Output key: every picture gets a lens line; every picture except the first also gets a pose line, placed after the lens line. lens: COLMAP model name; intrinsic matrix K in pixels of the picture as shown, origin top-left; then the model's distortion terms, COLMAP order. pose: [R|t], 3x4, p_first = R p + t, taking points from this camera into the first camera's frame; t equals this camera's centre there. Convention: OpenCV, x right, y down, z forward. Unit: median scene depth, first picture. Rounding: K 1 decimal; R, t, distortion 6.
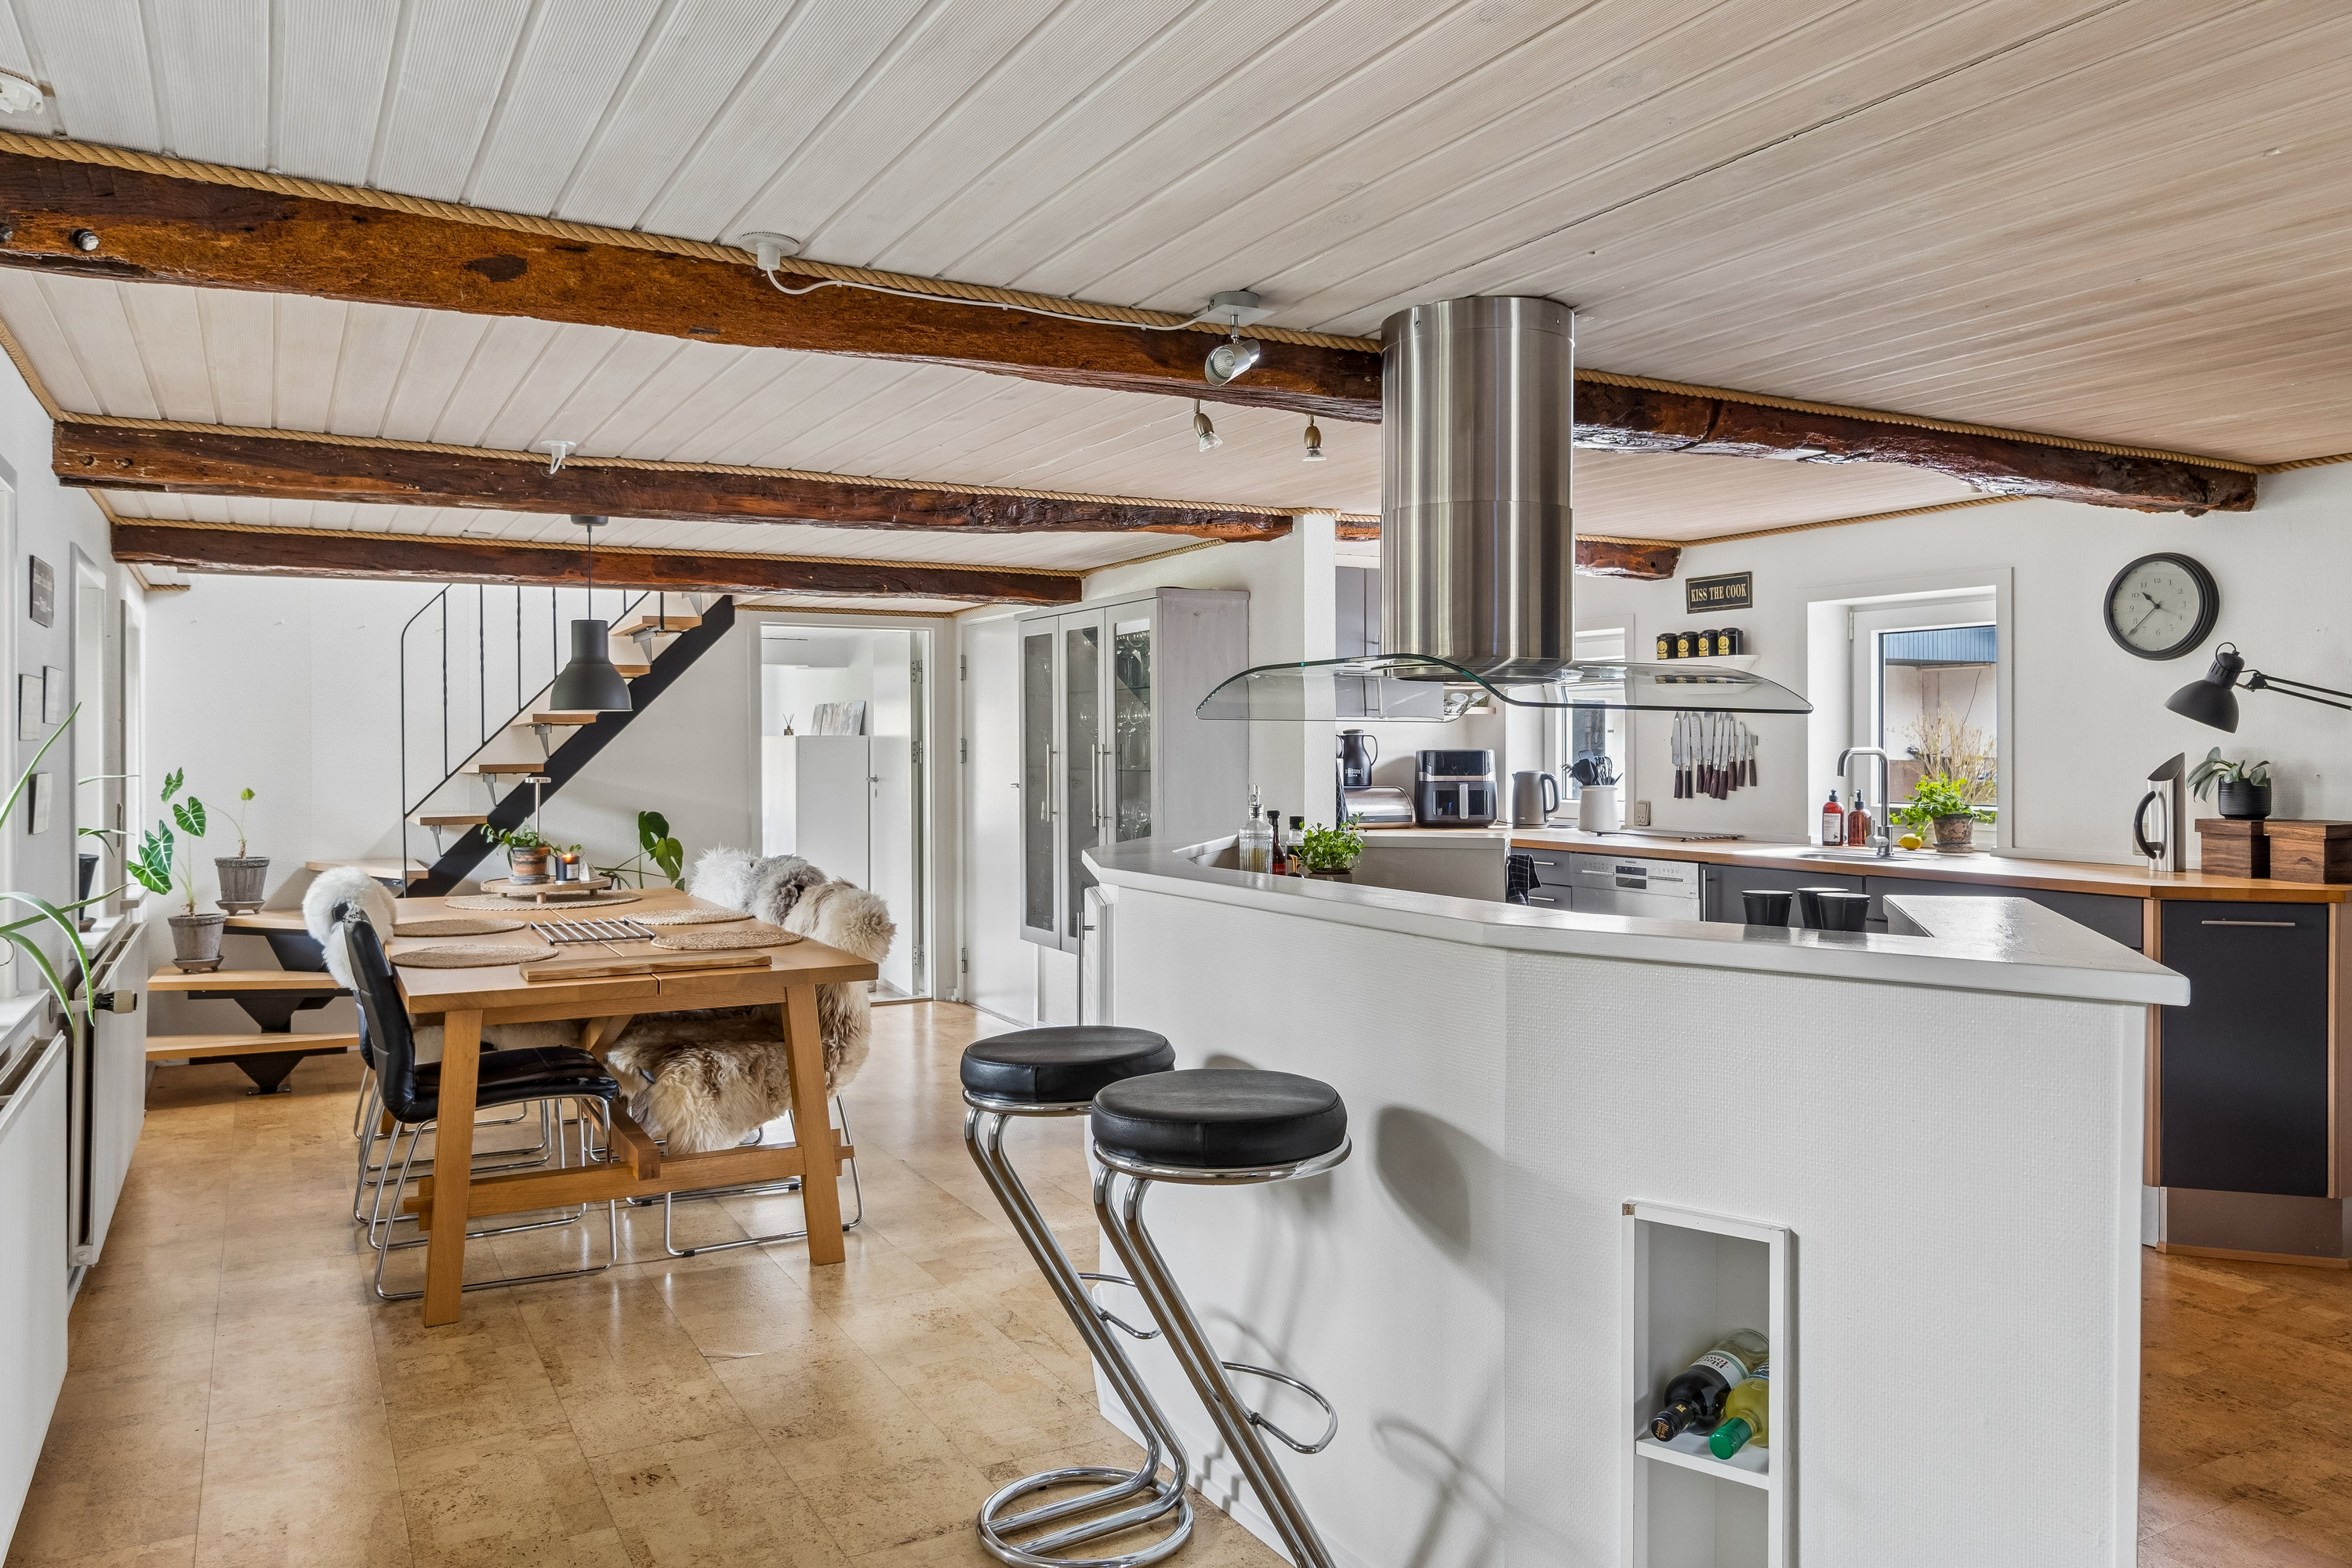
lens RADIAL K [[1623.8, 0, 1175.3], [0, 1623.8, 768.7], [0, 0, 1]] dist [-0.004029, 0.006584]
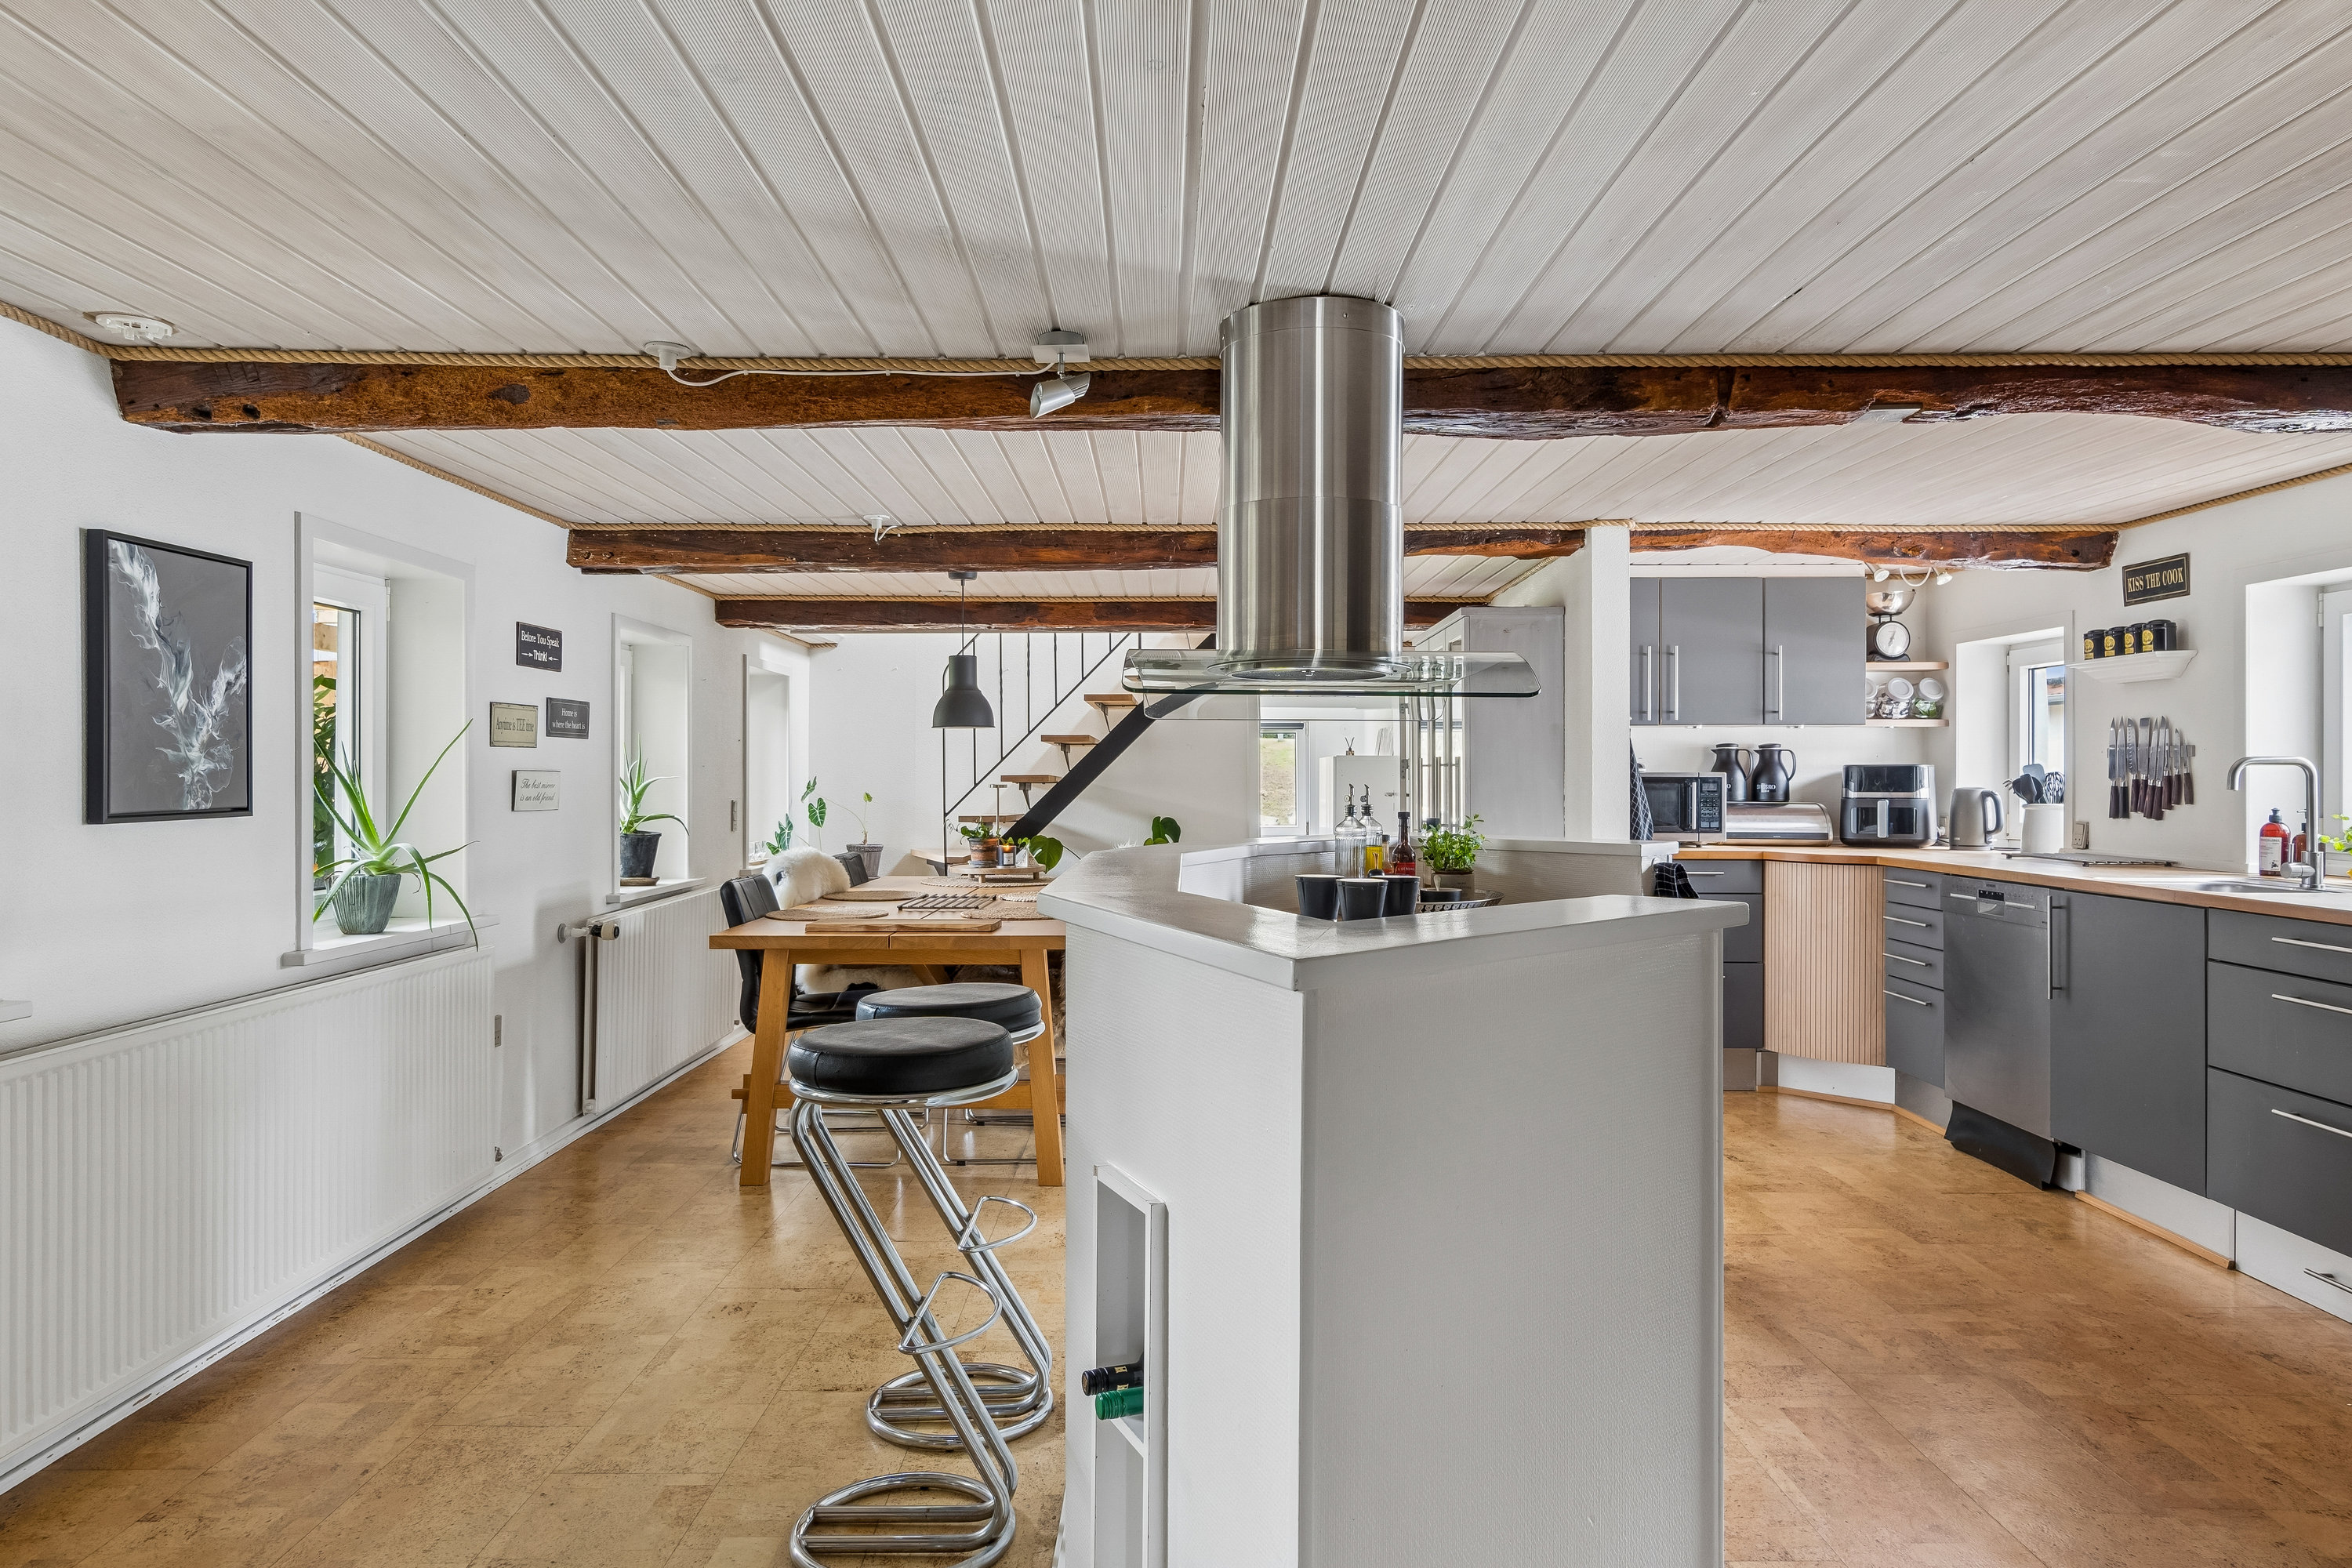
lens RADIAL K [[1464.9, 0, 1174.5], [0, 1464.9, 785.0], [0, 0, 1]] dist [0.004539, -0.001901]
pose [[0.875406, 0.006775, -0.483340, 0.295248], [-0.010440, 0.999934, -0.004892, 0.011238], [0.483275, 0.009328, 0.875419, 0.076291]]
